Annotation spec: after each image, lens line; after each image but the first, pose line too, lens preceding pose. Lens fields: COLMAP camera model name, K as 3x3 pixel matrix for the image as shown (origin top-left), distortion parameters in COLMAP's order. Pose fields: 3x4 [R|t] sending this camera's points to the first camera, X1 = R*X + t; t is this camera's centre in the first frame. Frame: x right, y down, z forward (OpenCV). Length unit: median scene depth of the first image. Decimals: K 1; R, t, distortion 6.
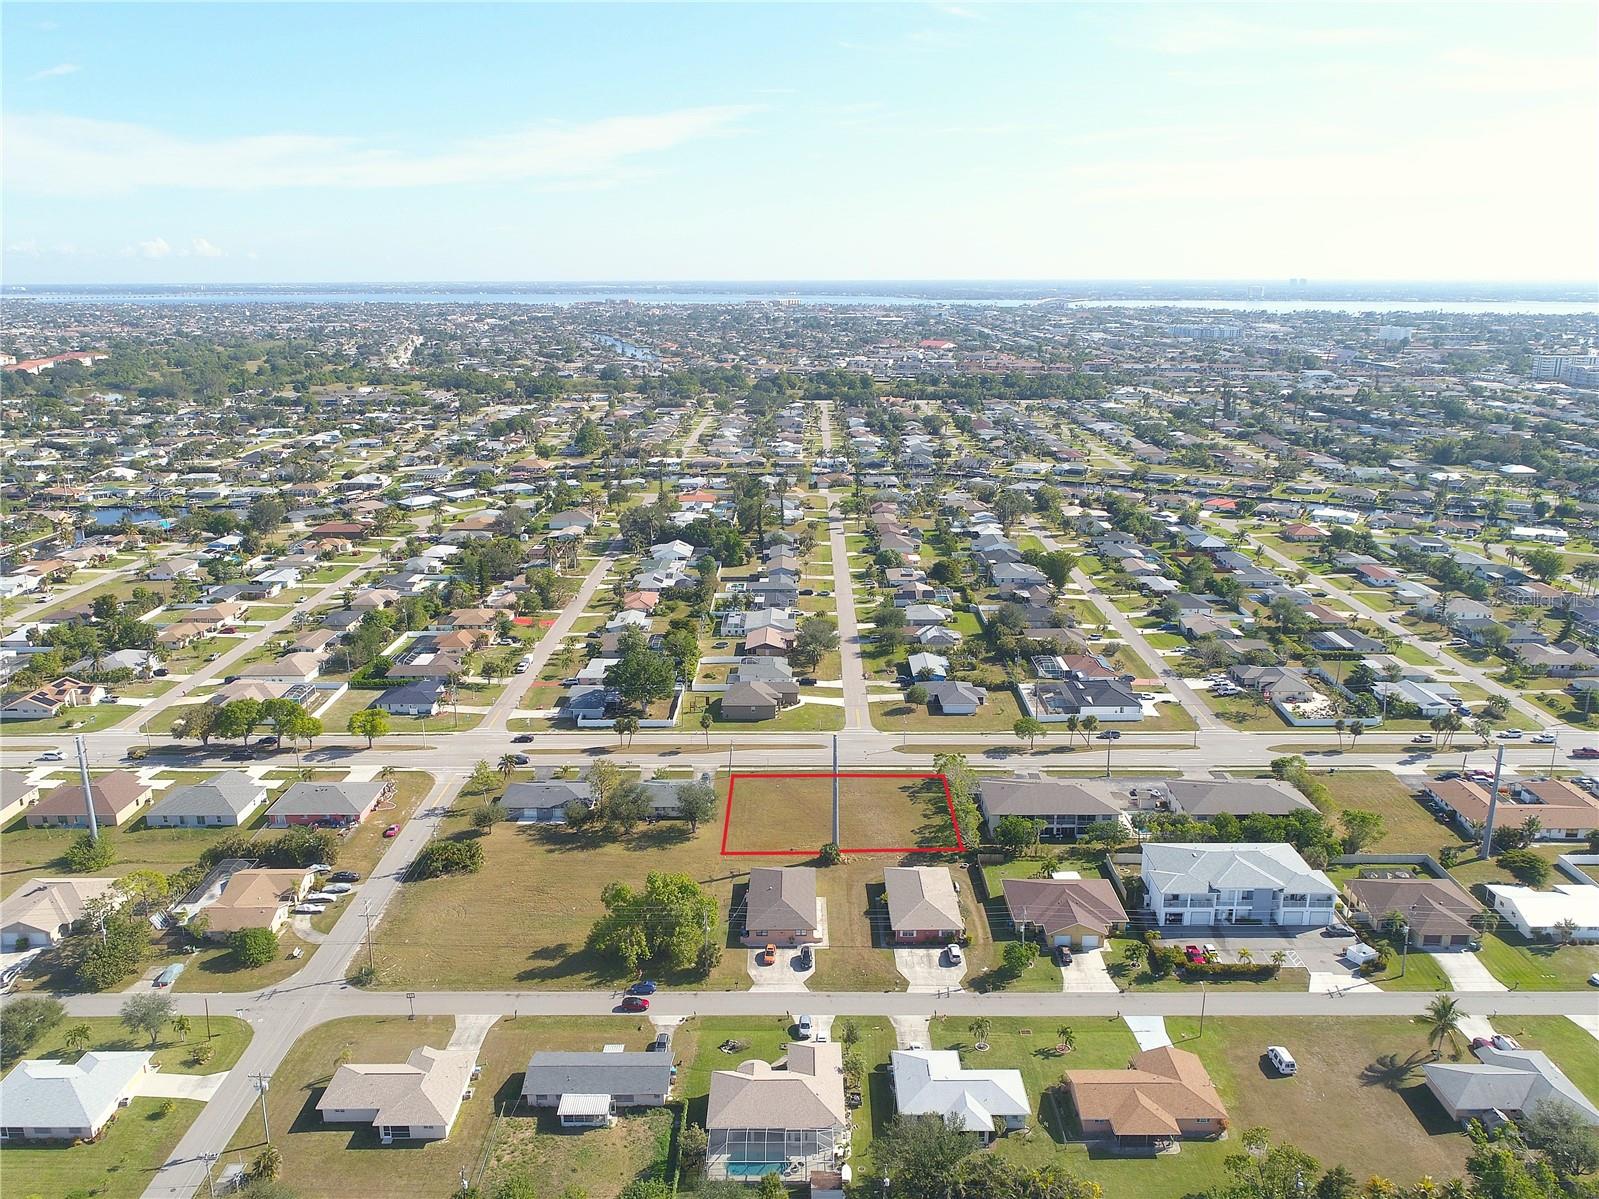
lens RADIAL K [[1223.2, 0, 797.0], [0, 1223.2, 602.1], [0, 0, 1]] dist [-0.000011, -0.001488]
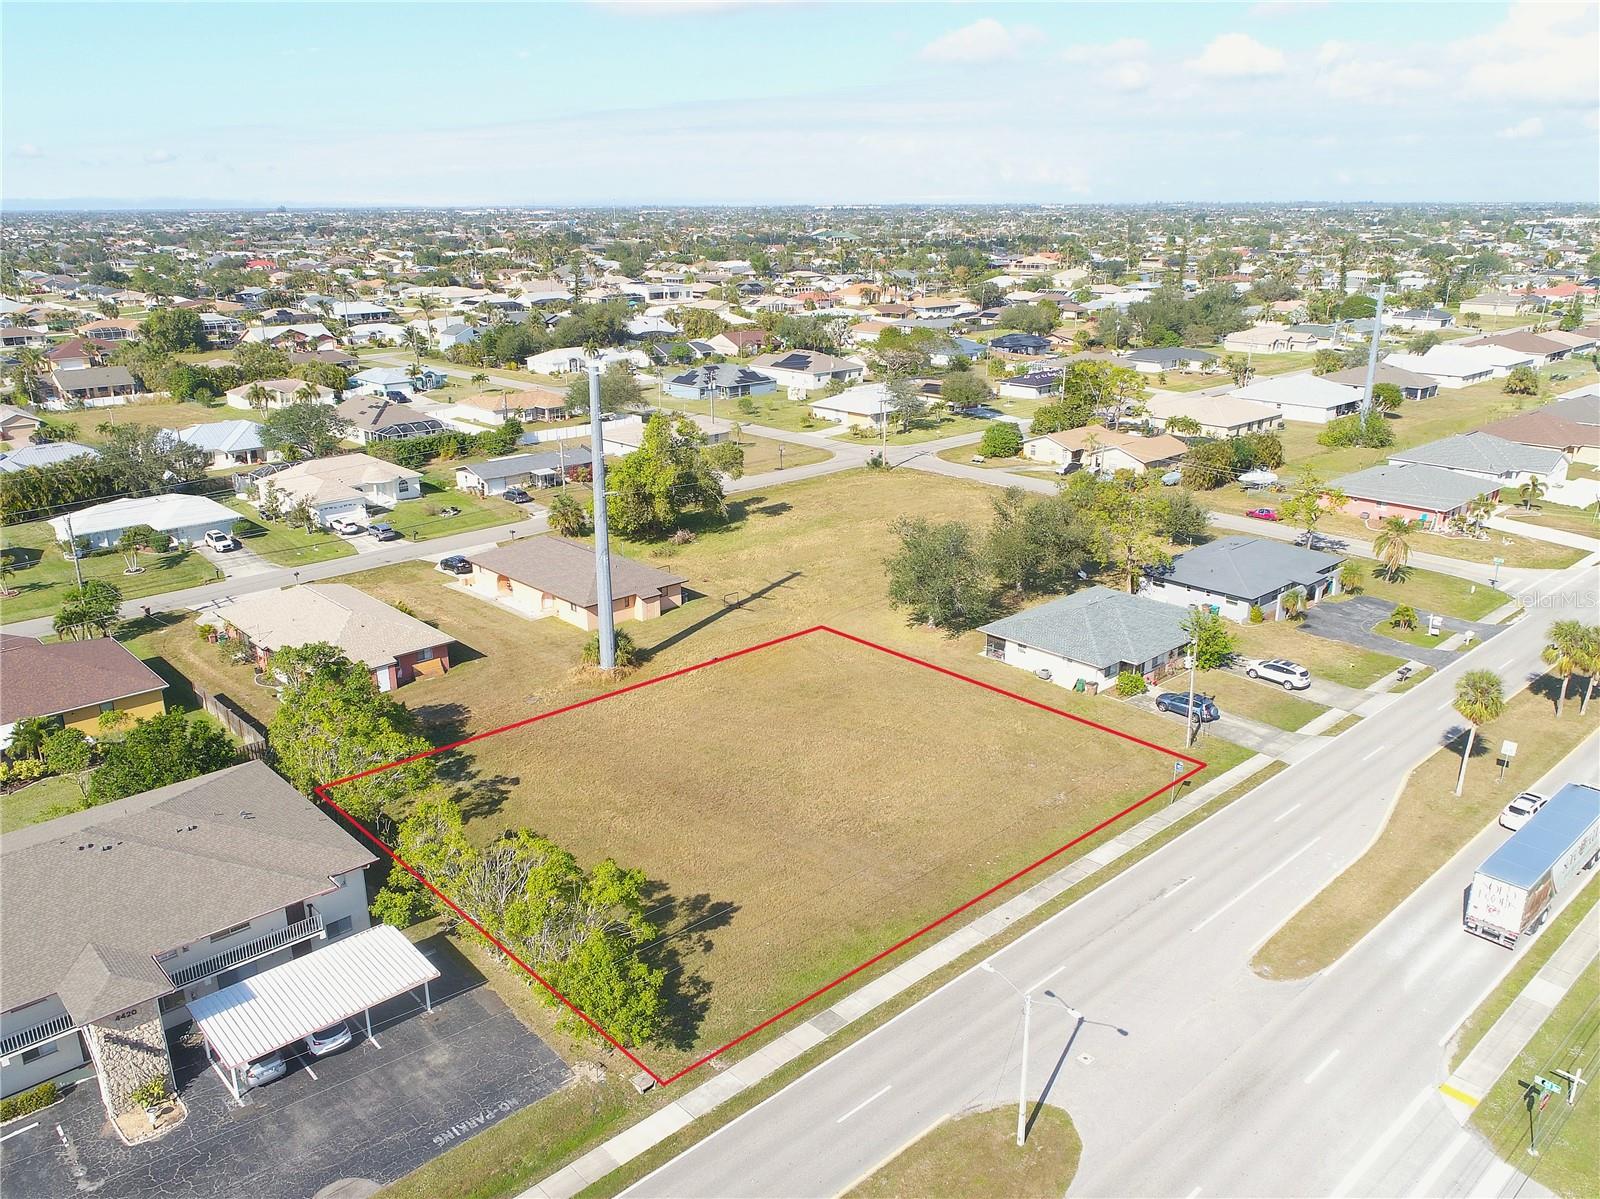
lens RADIAL K [[1226.9, 0, 795.4], [0, 1226.9, 598.2], [0, 0, 1]] dist [0.001224, -0.002954]
pose [[-0.731519, 0.217822, -0.646091, 0.210714], [-0.170379, 0.859135, 0.482554, -0.027782], [0.660191, 0.463077, -0.591361, 1.055831]]
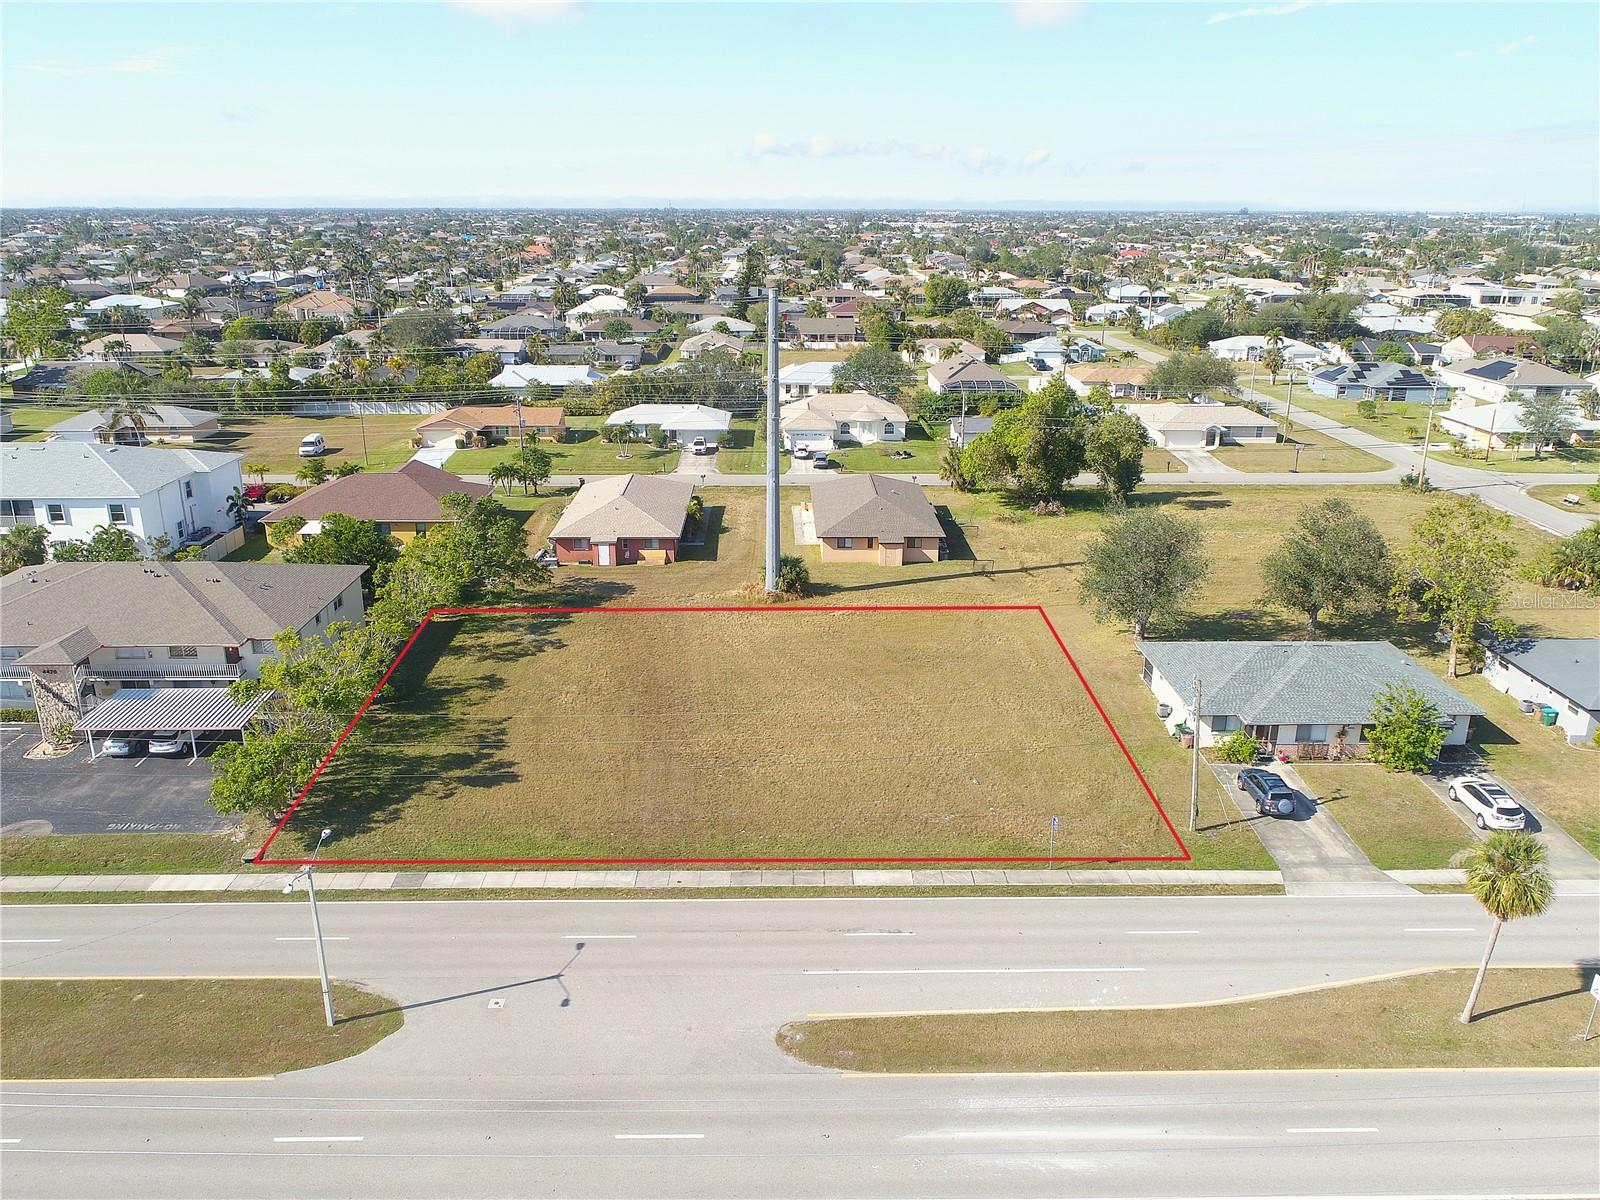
lens RADIAL K [[1188.3, 0, 793.2], [0, 1188.3, 667.0], [0, 0, 1]] dist [-0.002341, -0.003778]
pose [[-0.999850, 0.007188, -0.015784, 0.025207], [-0.003578, 0.805014, 0.593245, -0.019547], [0.016970, 0.593212, -0.804868, 1.115108]]
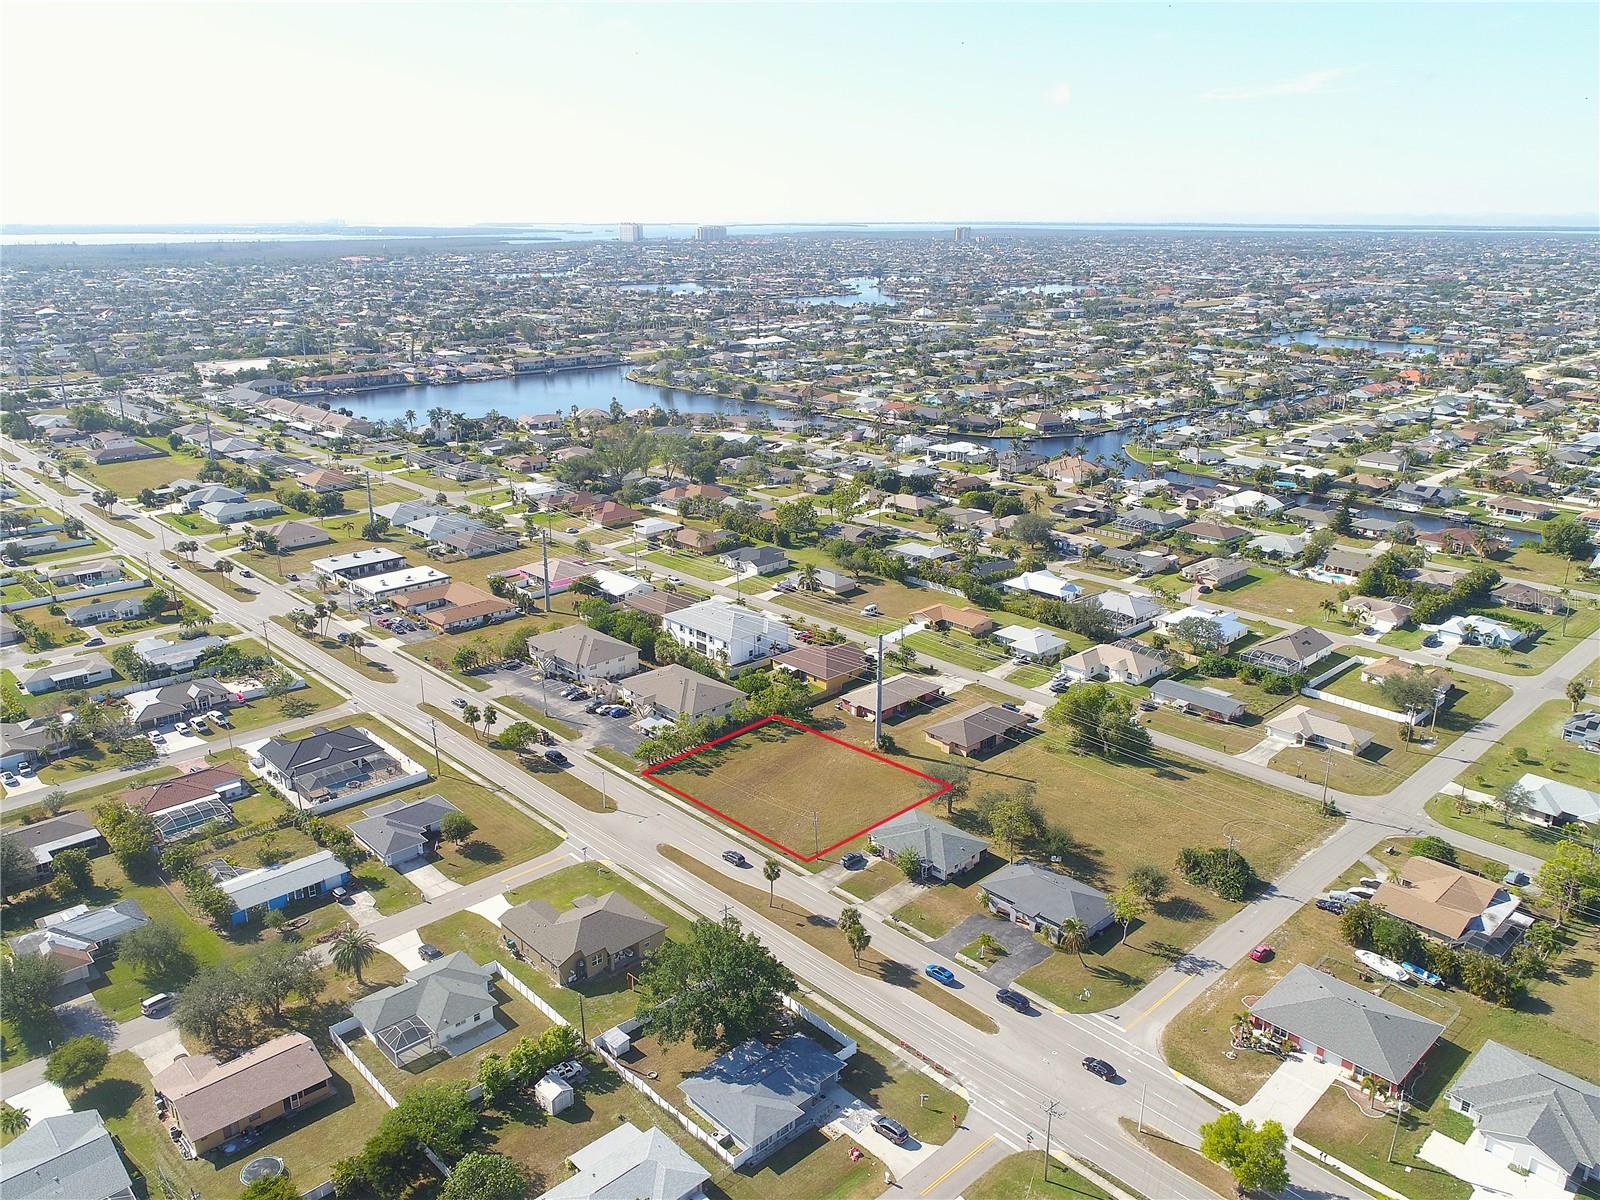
lens RADIAL K [[1226.8, 0, 799.7], [0, 1226.8, 576.8], [0, 0, 1]] dist [0.001320, -0.002783]
pose [[-0.694068, -0.207991, 0.689209, -0.520408], [0.186481, 0.872736, 0.451172, -0.347207], [-0.695338, 0.441668, -0.566952, 1.307632]]
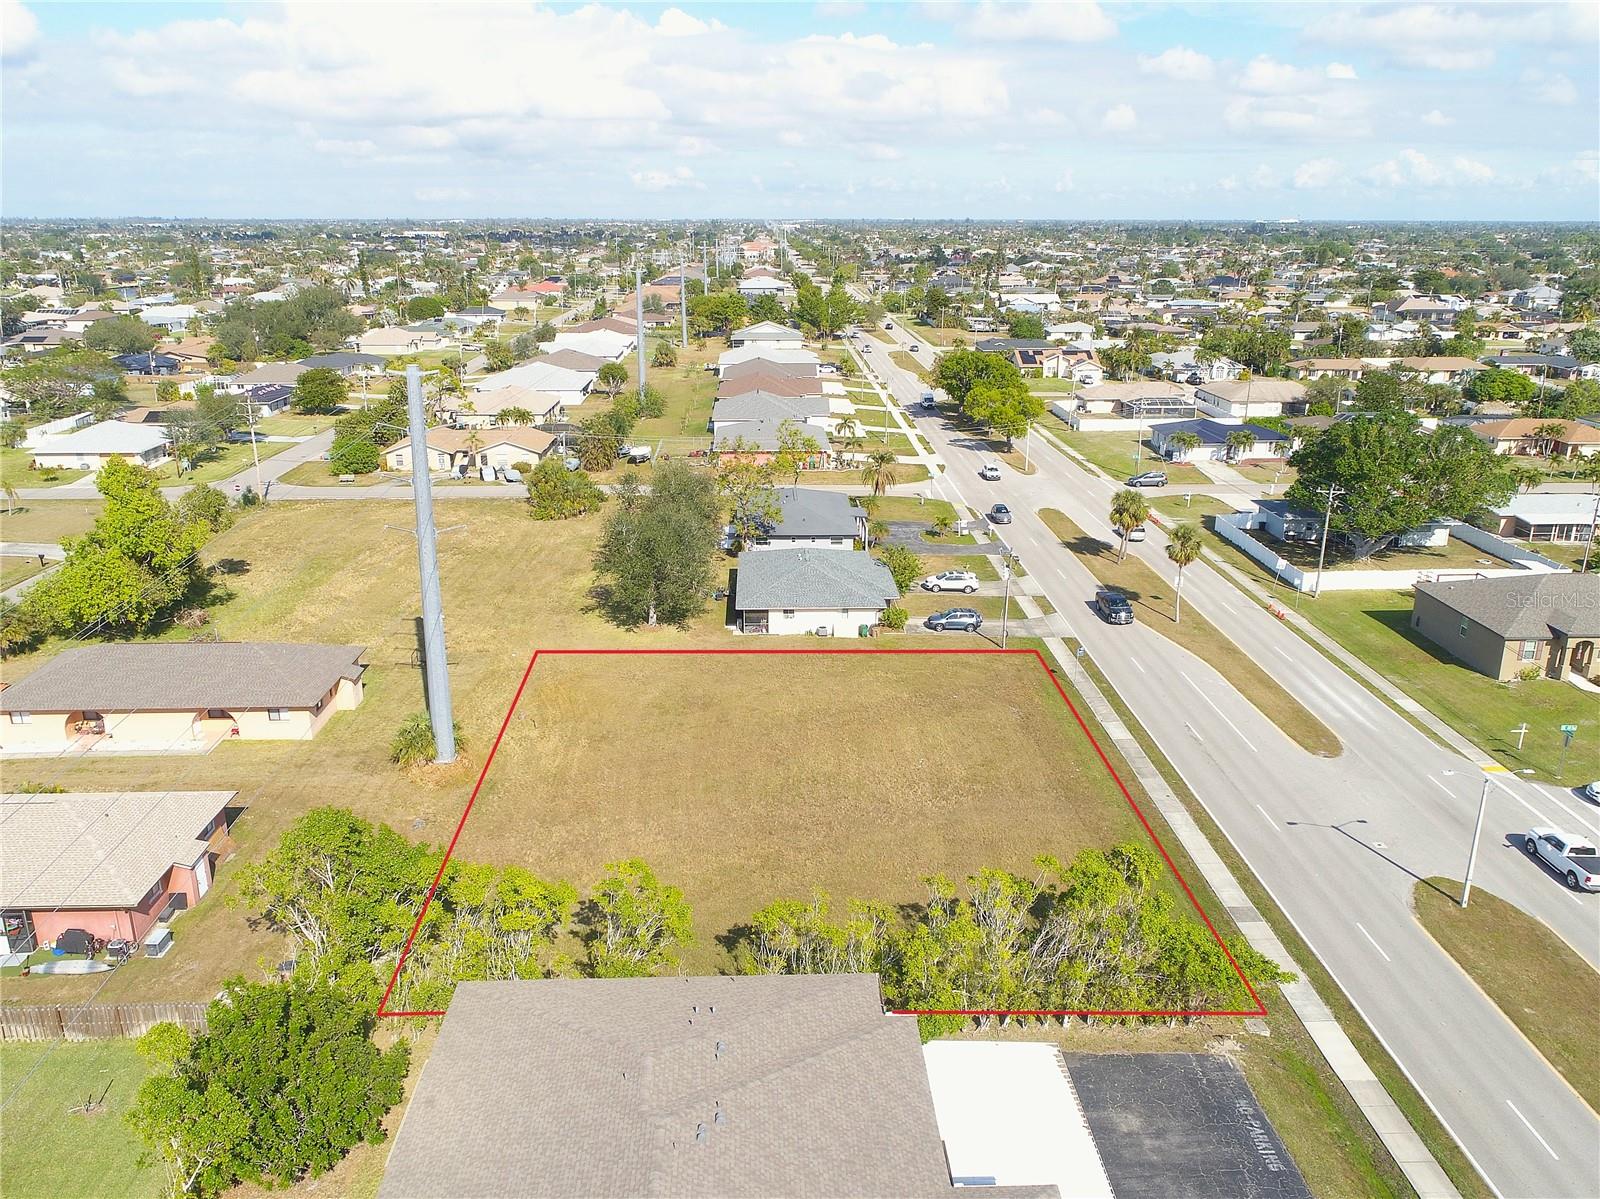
lens RADIAL K [[1235.6, 0, 800.0], [0, 1235.6, 599.5], [0, 0, 1]] dist [-0.007022, -0.001277]
pose [[0.039151, 0.299793, -0.953200, 0.277964], [-0.263719, 0.923210, 0.279529, 0.040061], [0.963805, 0.240433, 0.115206, 0.855422]]
